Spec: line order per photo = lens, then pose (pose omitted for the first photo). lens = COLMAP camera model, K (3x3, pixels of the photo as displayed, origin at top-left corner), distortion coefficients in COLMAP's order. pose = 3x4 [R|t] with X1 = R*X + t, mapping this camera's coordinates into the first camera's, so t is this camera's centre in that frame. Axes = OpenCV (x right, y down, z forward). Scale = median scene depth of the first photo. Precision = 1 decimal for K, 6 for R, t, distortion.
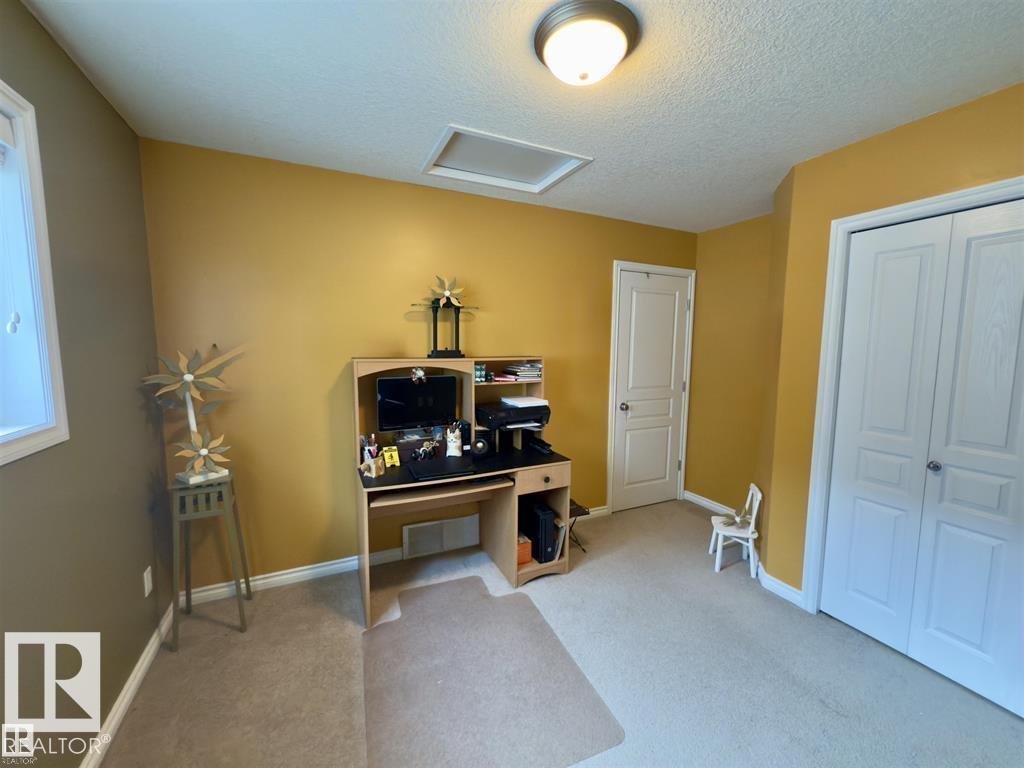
lens RADIAL K [[406.1, 0, 512.0], [0, 406.1, 381.3], [0, 0, 1]] dist [0.001120, 0.000146]
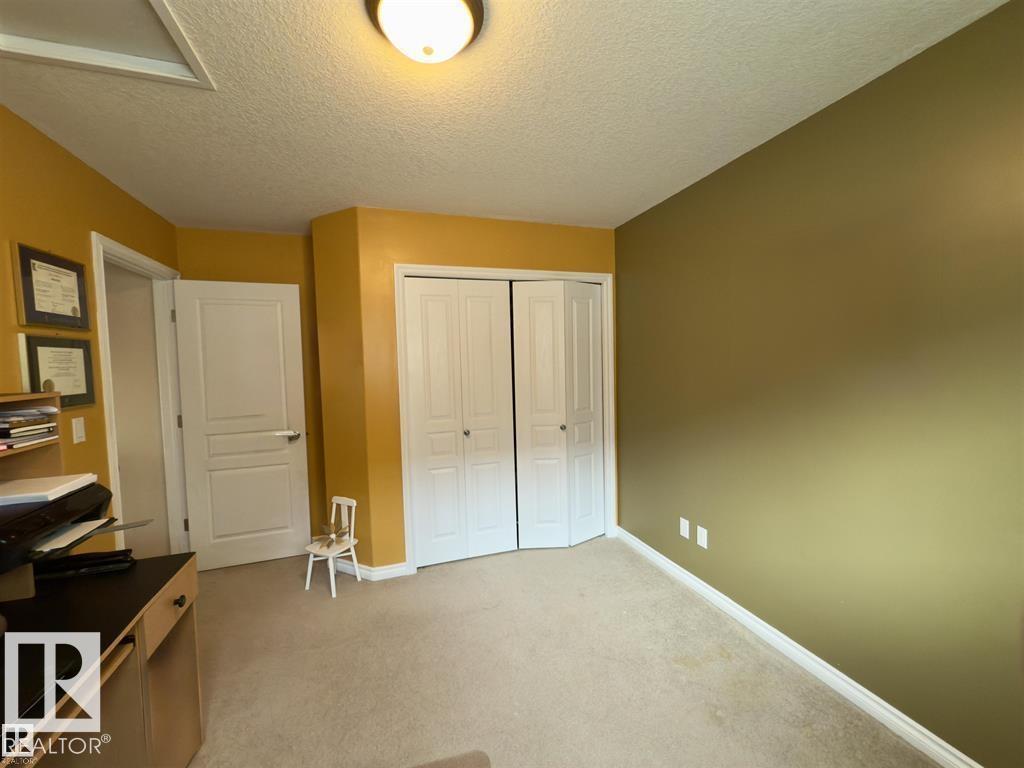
lens RADIAL K [[406.1, 0, 512.0], [0, 406.1, 381.3], [0, 0, 1]] dist [0.001120, 0.000146]
pose [[0.121570, -0.056109, 0.990996, -0.399606], [0.121870, 0.991691, 0.041198, -0.029067], [-0.985073, 0.115764, 0.127398, 0.441364]]
